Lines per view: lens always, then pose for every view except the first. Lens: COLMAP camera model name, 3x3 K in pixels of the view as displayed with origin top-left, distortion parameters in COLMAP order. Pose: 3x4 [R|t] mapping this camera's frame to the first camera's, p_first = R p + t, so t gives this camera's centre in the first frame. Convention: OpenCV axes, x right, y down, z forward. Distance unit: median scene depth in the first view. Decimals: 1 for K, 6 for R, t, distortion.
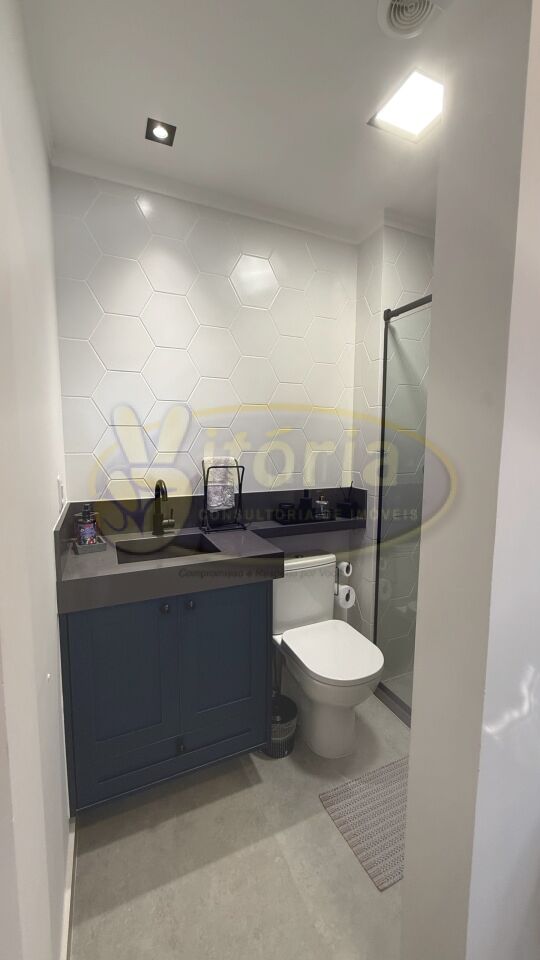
lens RADIAL K [[383.1, 0, 263.7], [0, 383.1, 479.2], [0, 0, 1]] dist [-0.000895, 0.000726]
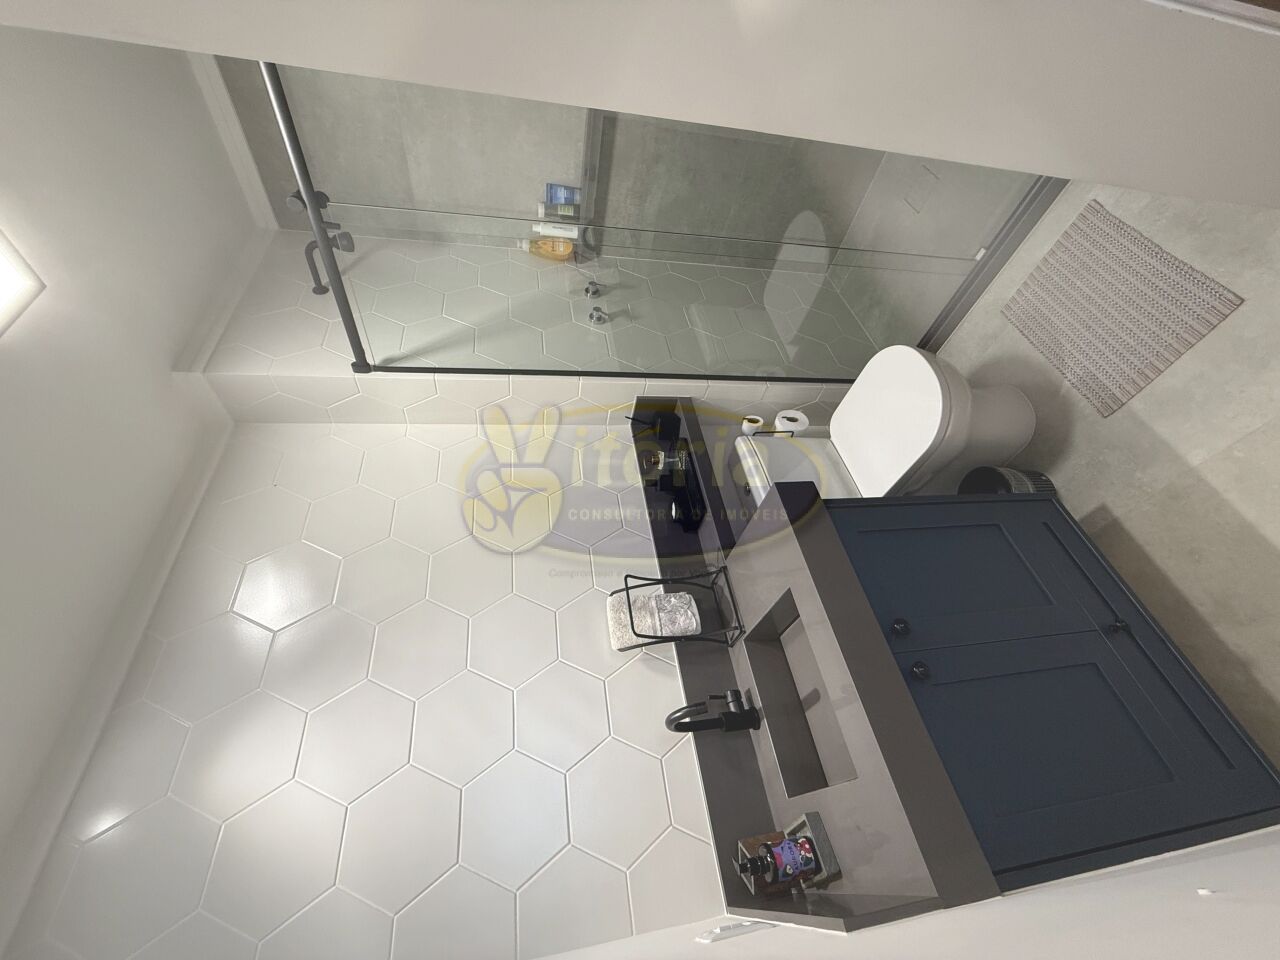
lens RADIAL K [[510.2, 0, 639.3], [0, 510.2, 486.3], [0, 0, 1]] dist [0.000163, 0.000624]
pose [[-0.080289, -0.969361, 0.232147, -0.095222], [0.990799, -0.052156, 0.124889, -0.092932], [-0.108955, 0.240039, 0.964630, 0.192614]]
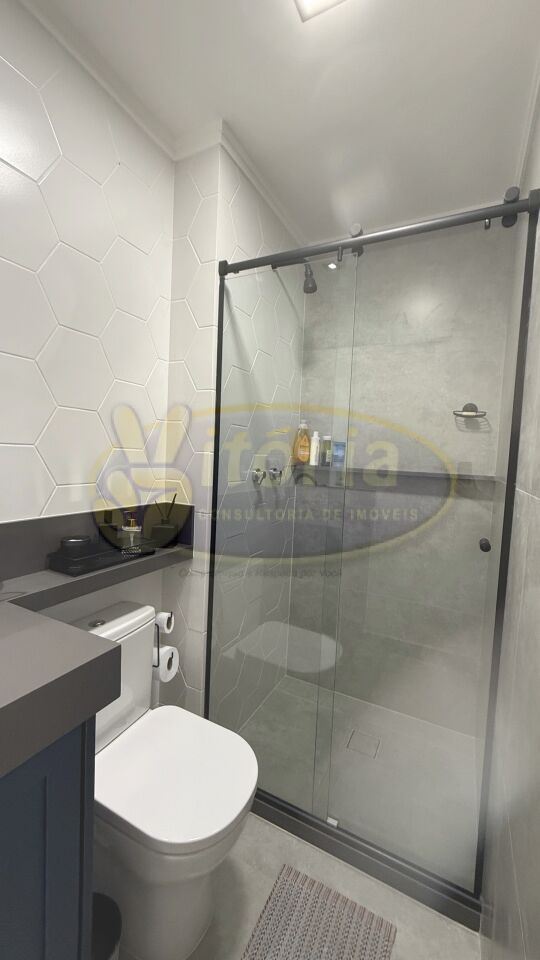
lens RADIAL K [[383.1, 0, 271.1], [0, 383.1, 477.5], [0, 0, 1]] dist [-0.000895, 0.000726]
pose [[0.768886, -0.009947, 0.639308, -0.083535], [0.025256, 0.999571, -0.014822, -0.010982], [-0.638886, 0.027543, 0.768808, 0.382452]]
